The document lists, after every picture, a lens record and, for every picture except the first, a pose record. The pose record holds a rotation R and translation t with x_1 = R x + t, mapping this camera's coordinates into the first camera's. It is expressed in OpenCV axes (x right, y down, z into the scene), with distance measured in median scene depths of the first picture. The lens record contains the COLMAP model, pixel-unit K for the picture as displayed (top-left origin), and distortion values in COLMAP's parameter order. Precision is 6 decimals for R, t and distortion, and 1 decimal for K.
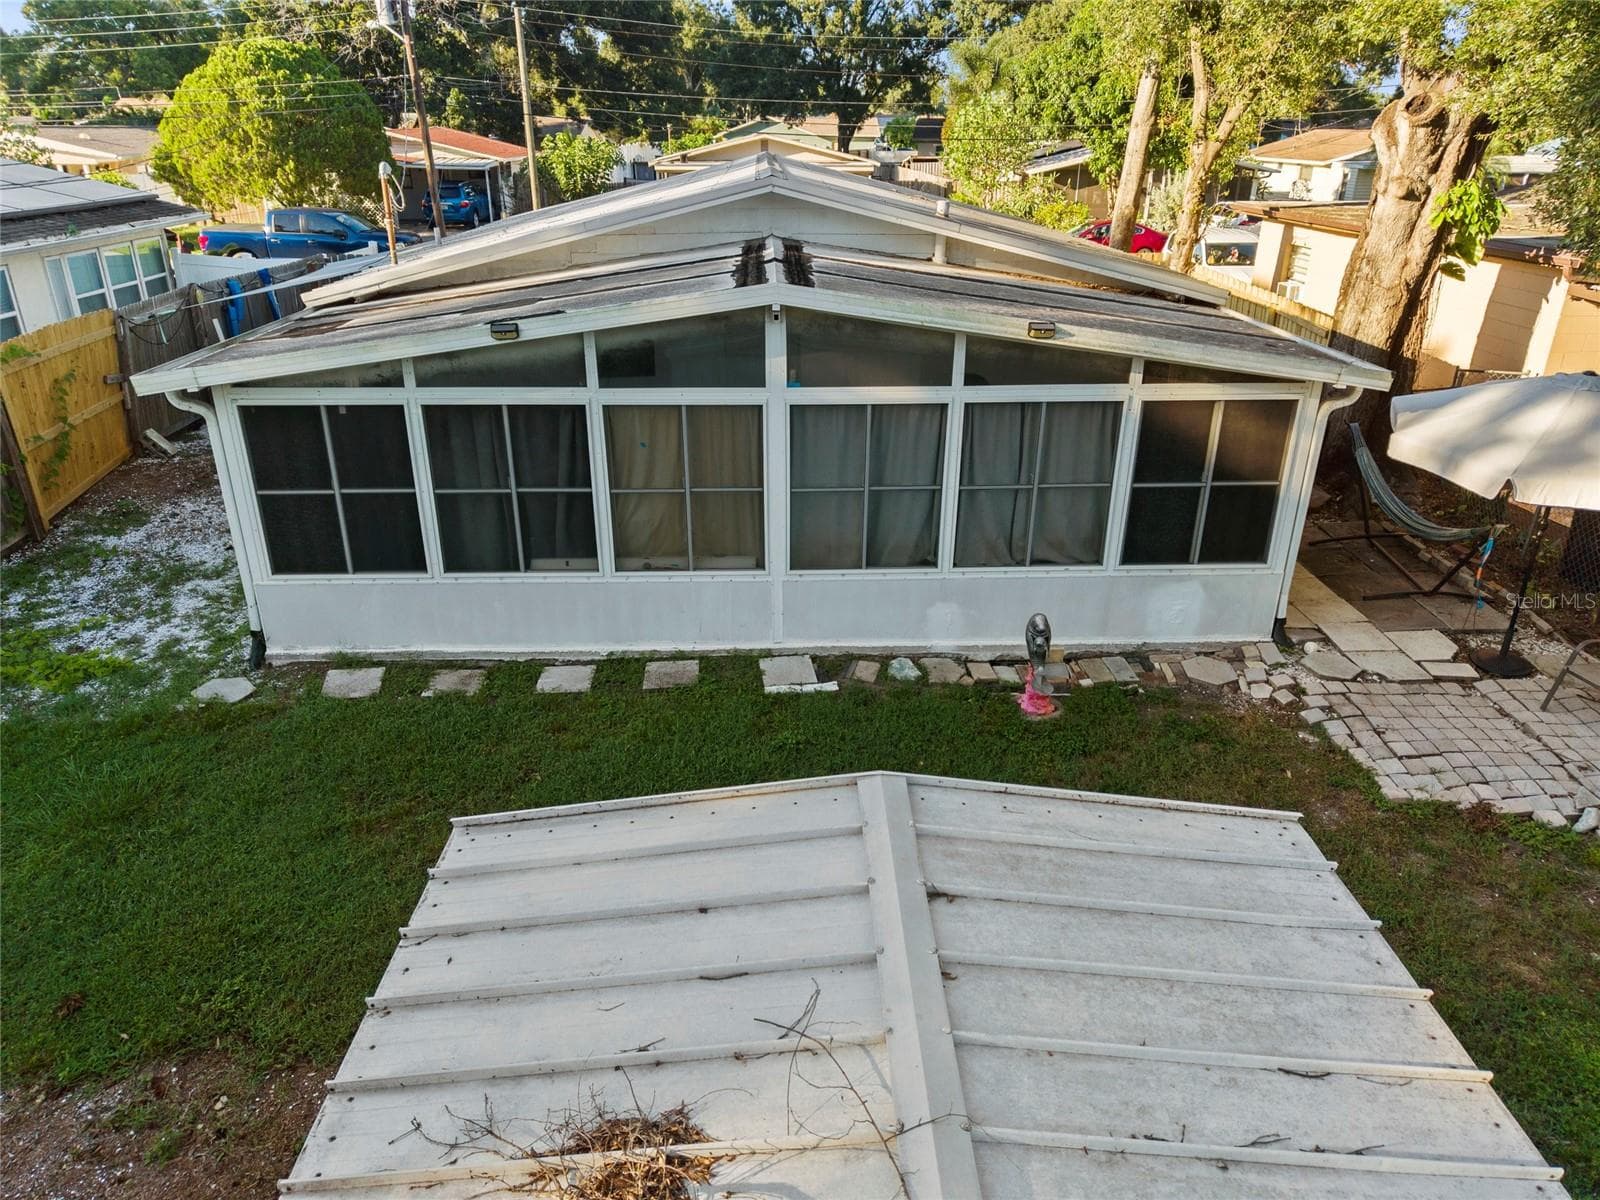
lens RADIAL K [[1063.6, 0, 806.5], [0, 1063.6, 600.3], [0, 0, 1]] dist [0.031795, -0.030892]
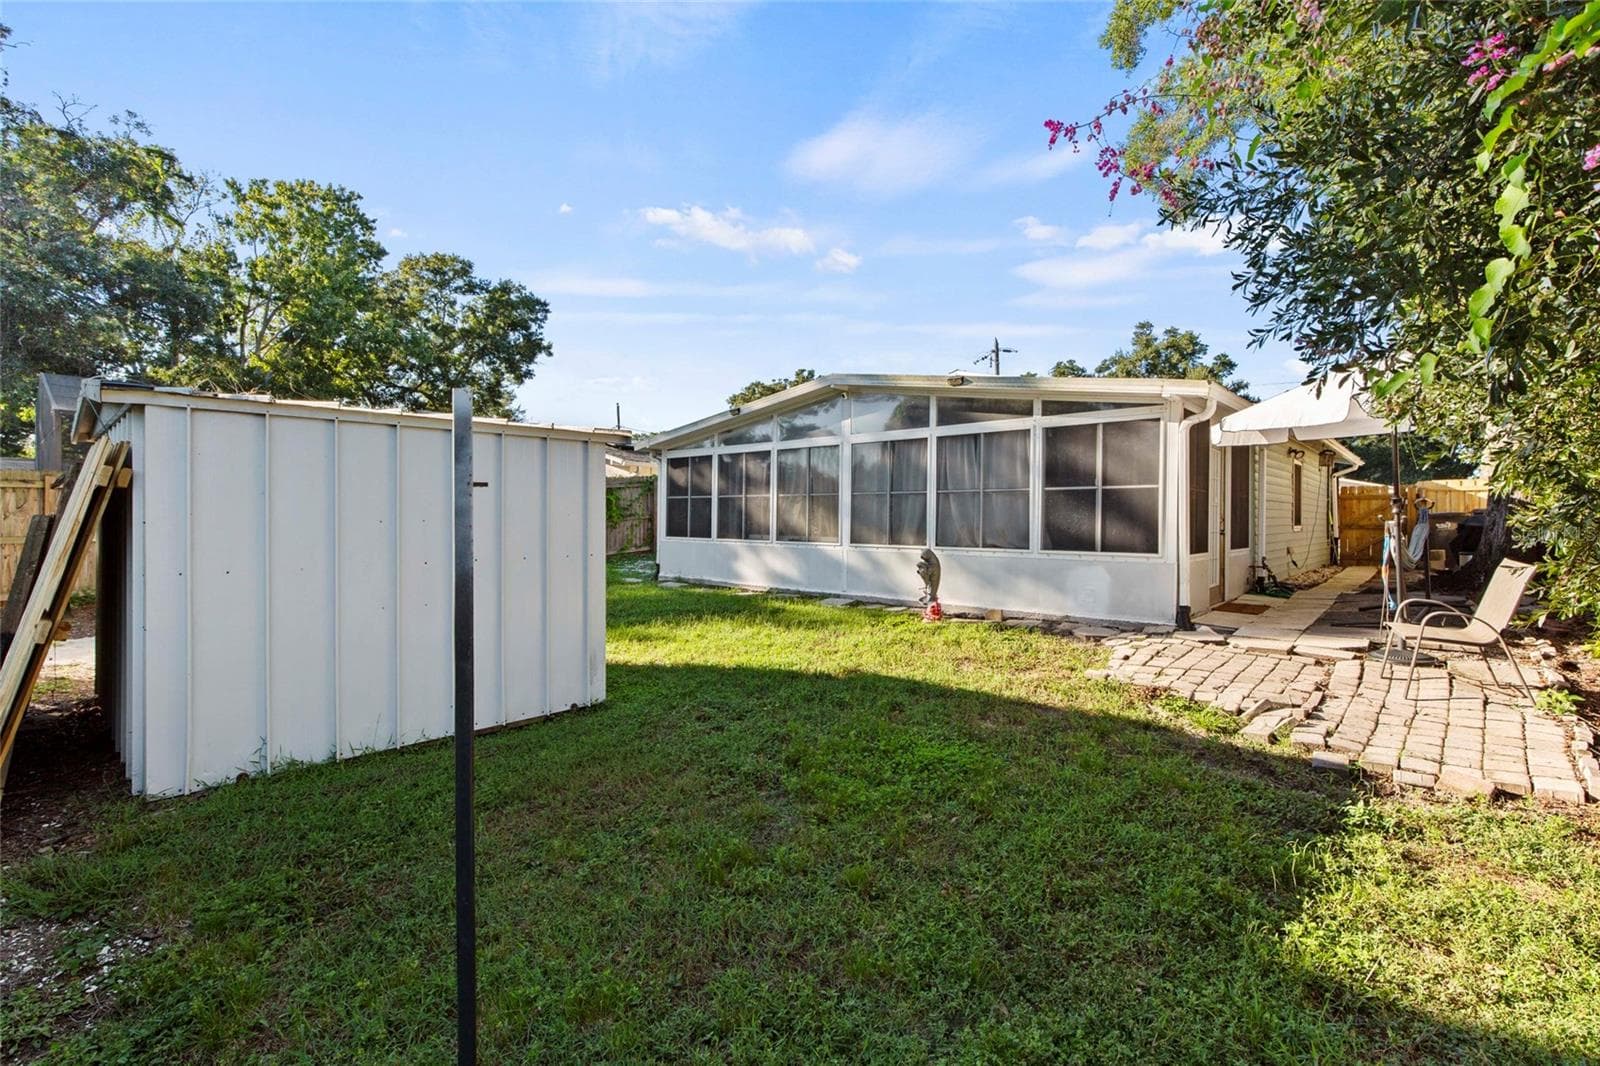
lens RADIAL K [[723.2, 0, 807.3], [0, 723.2, 527.2], [0, 0, 1]] dist [0.000889, 0.000762]
pose [[0.717800, 0.008440, -0.696198, 0.725905], [-0.290383, 0.912438, -0.288331, 0.294956], [0.632804, 0.409128, 0.657399, 0.197937]]
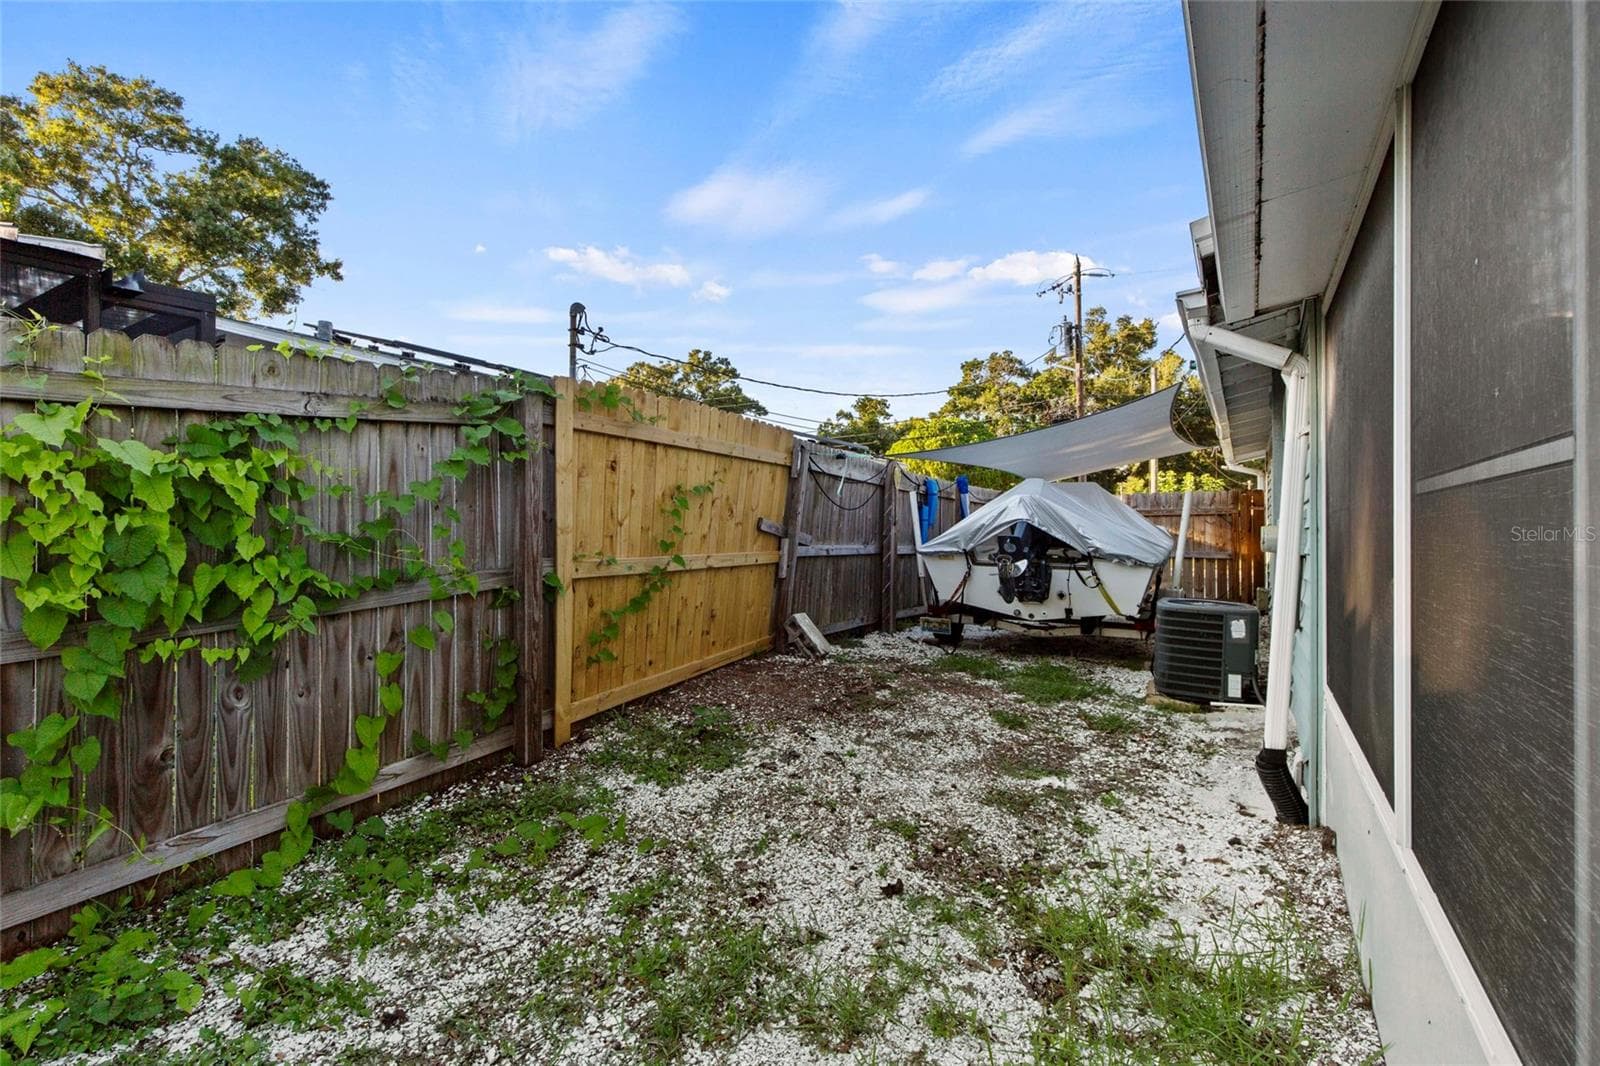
lens RADIAL K [[723.2, 0, 811.5], [0, 723.2, 526.6], [0, 0, 1]] dist [0.000889, 0.000762]
pose [[0.837433, 0.005211, -0.546515, -0.540774], [-0.228231, 0.911928, -0.341026, -0.085445], [0.496605, 0.410318, 0.764868, 0.949342]]
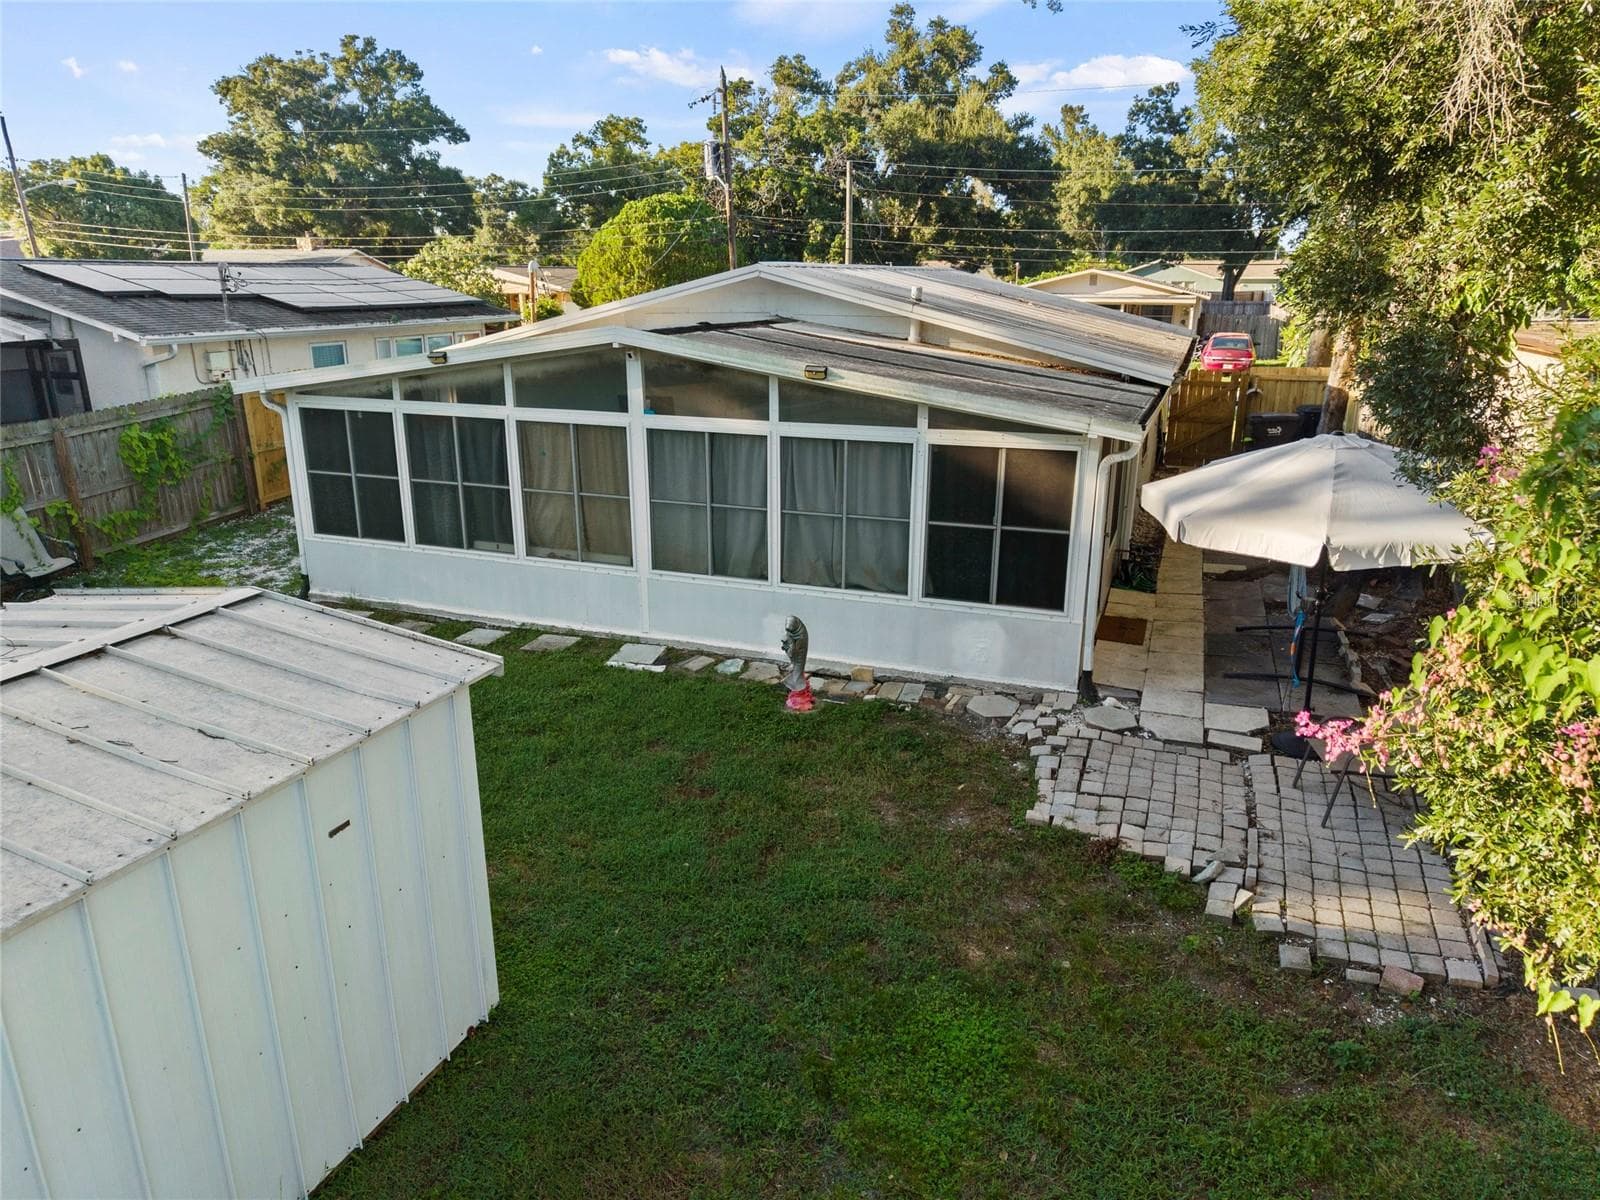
lens RADIAL K [[1063.6, 0, 811.2], [0, 1063.6, 602.7], [0, 0, 1]] dist [0.031795, -0.030892]
pose [[0.925633, 0.110945, -0.361792, 0.584373], [-0.153730, 0.983857, -0.091608, 0.089645], [0.345789, 0.140414, 0.927747, -0.038811]]
